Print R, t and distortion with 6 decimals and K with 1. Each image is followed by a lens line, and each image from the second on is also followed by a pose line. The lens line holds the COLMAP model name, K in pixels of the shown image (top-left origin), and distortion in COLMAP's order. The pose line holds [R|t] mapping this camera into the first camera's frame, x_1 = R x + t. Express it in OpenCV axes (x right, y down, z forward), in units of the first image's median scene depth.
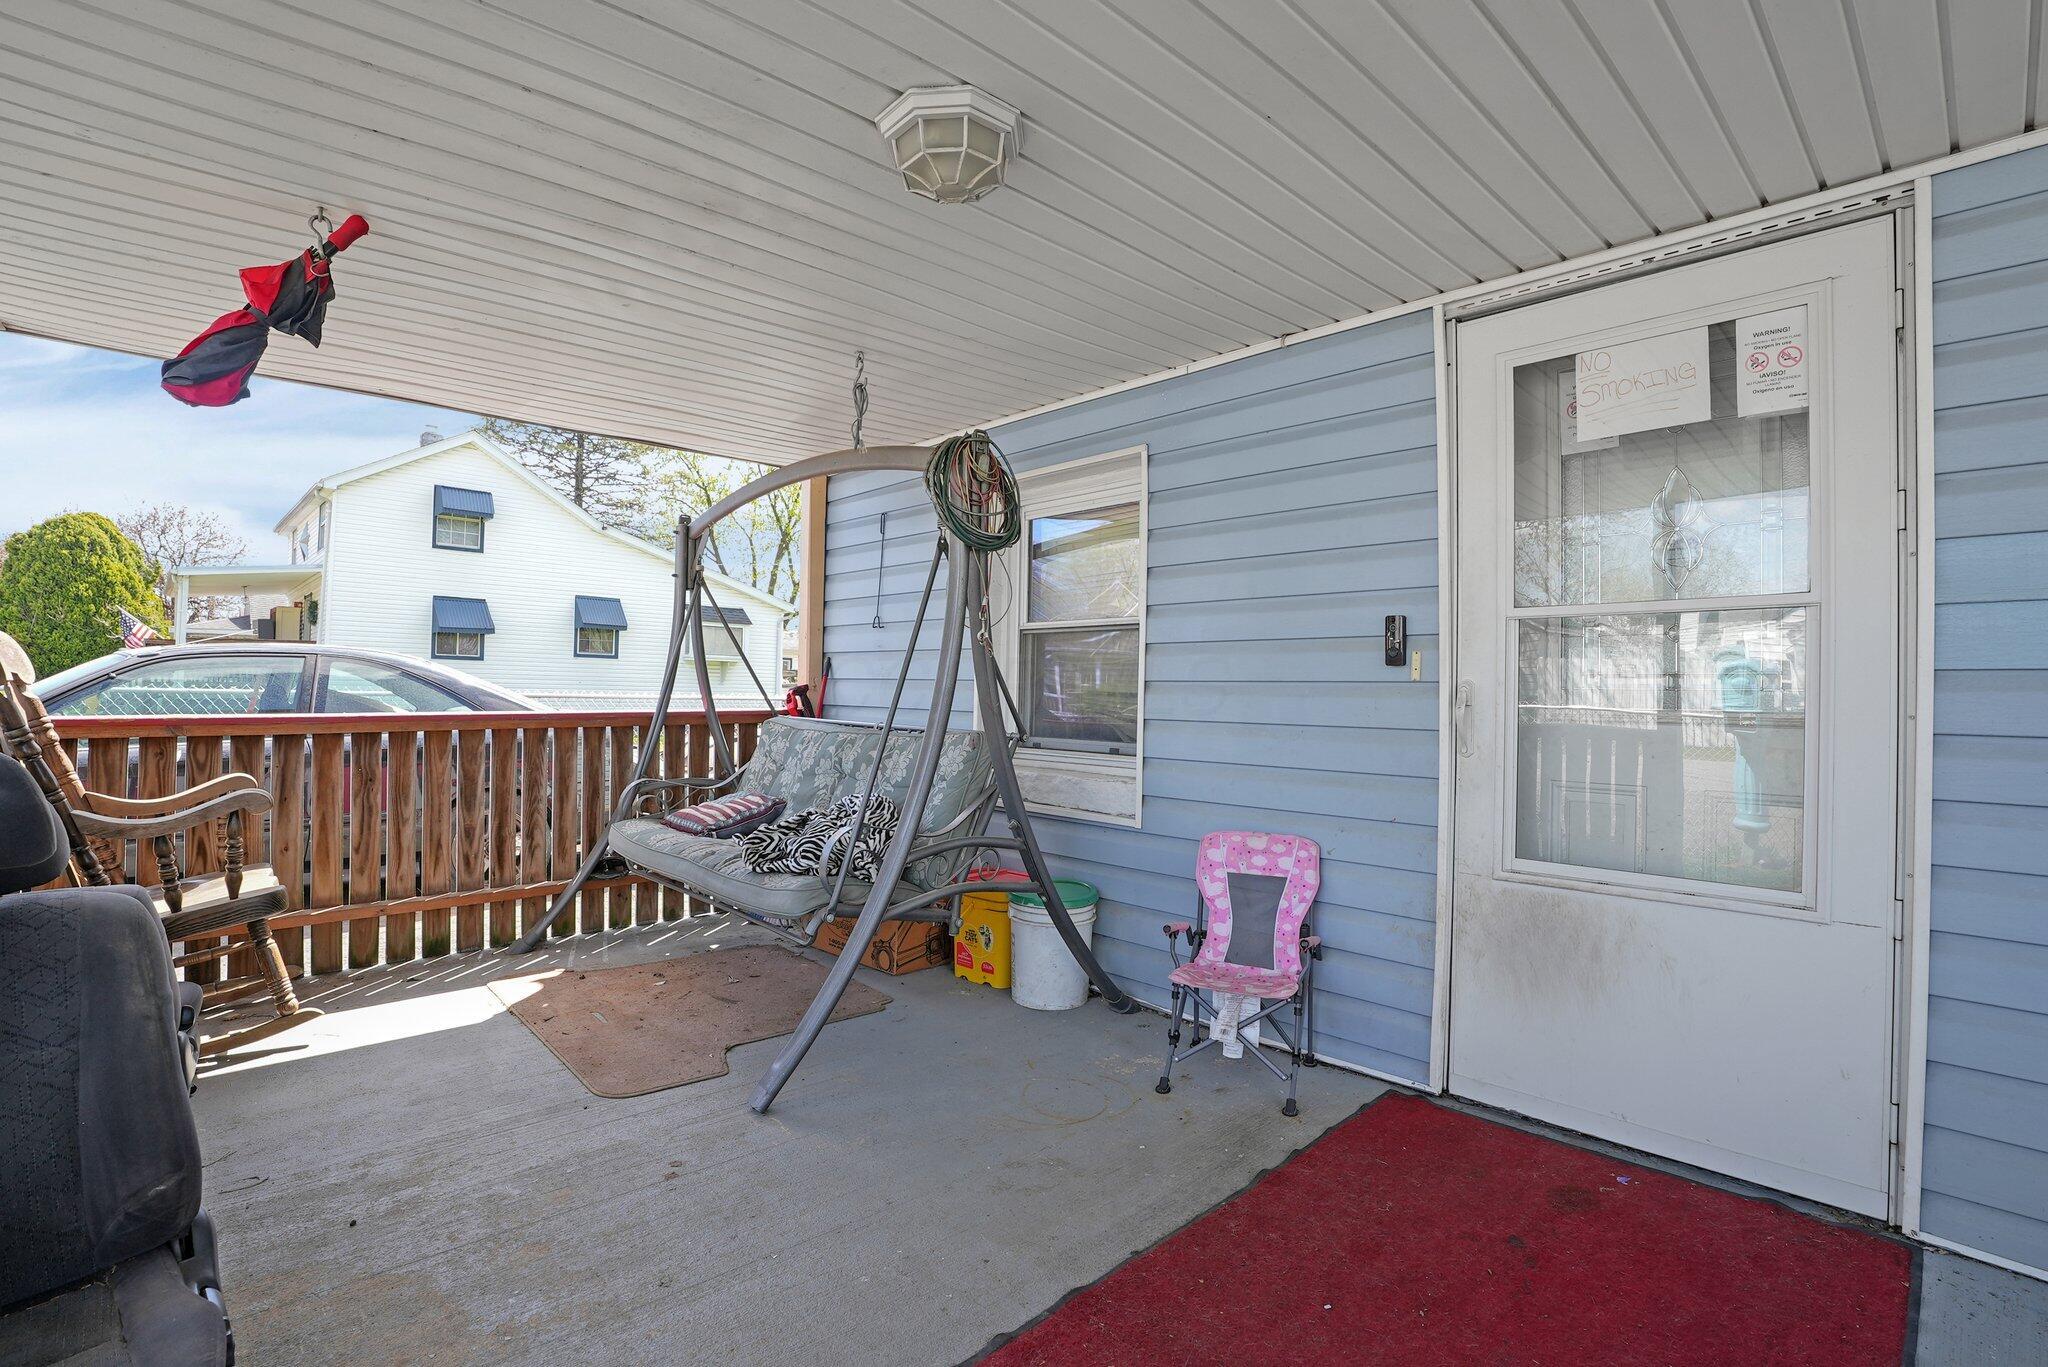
lens RADIAL K [[976.3, 0, 1035.1], [0, 976.3, 684.1], [0, 0, 1]] dist [-0.043267, 0.001955]
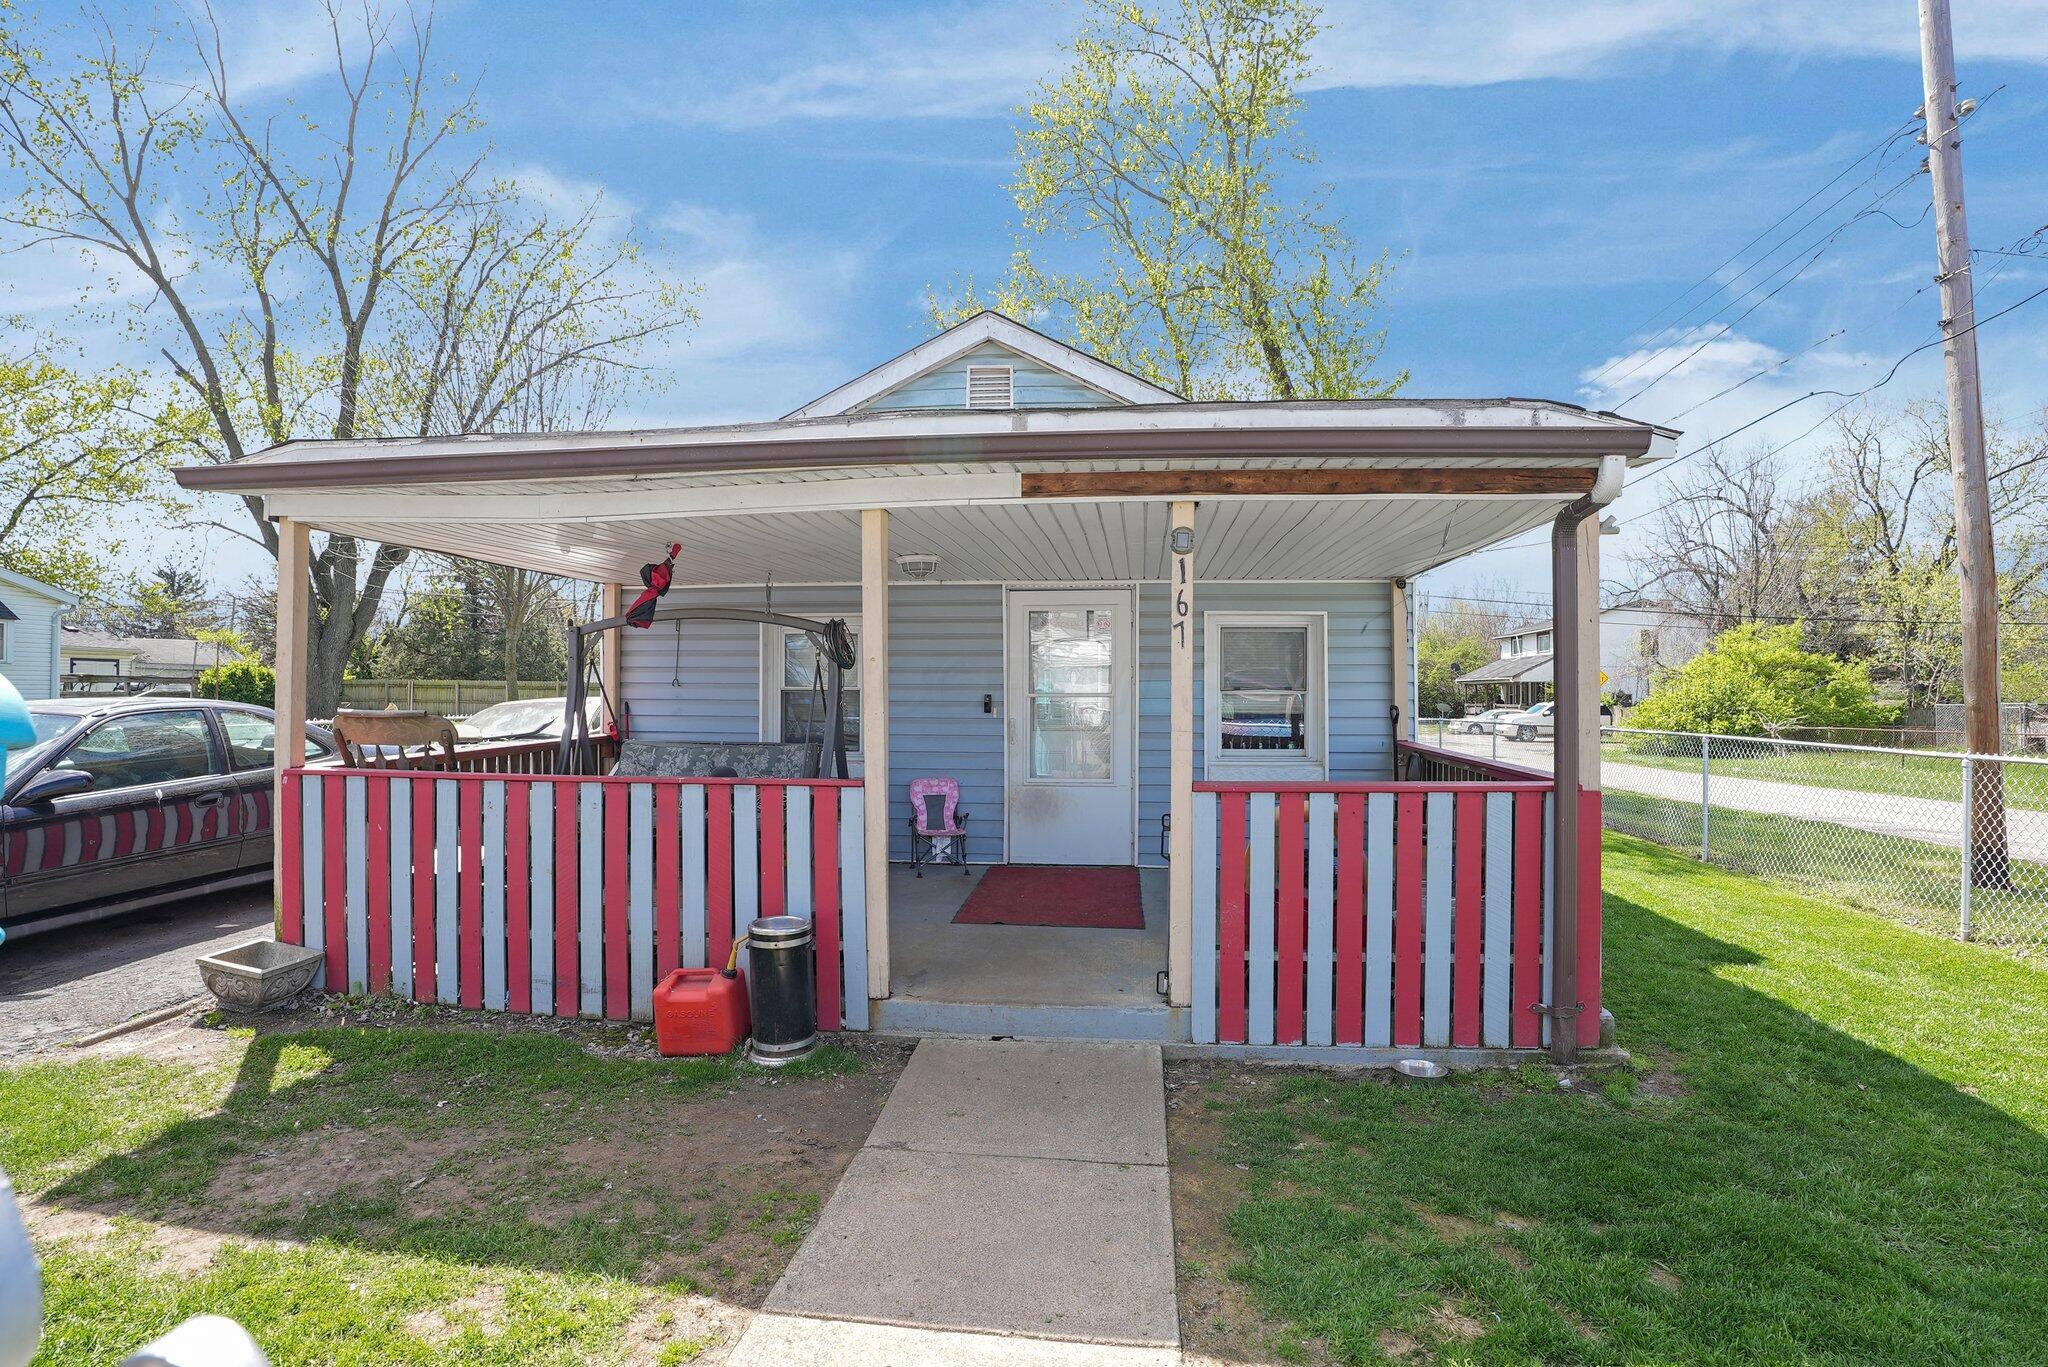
lens RADIAL K [[976.3, 0, 1024.6], [0, 976.3, 682.5], [0, 0, 1]] dist [-0.043267, 0.001955]
pose [[0.782679, -0.000532, 0.622426, -1.250408], [0.003695, 0.999986, -0.003792, -0.092349], [-0.622415, 0.005267, 0.782670, -1.211527]]
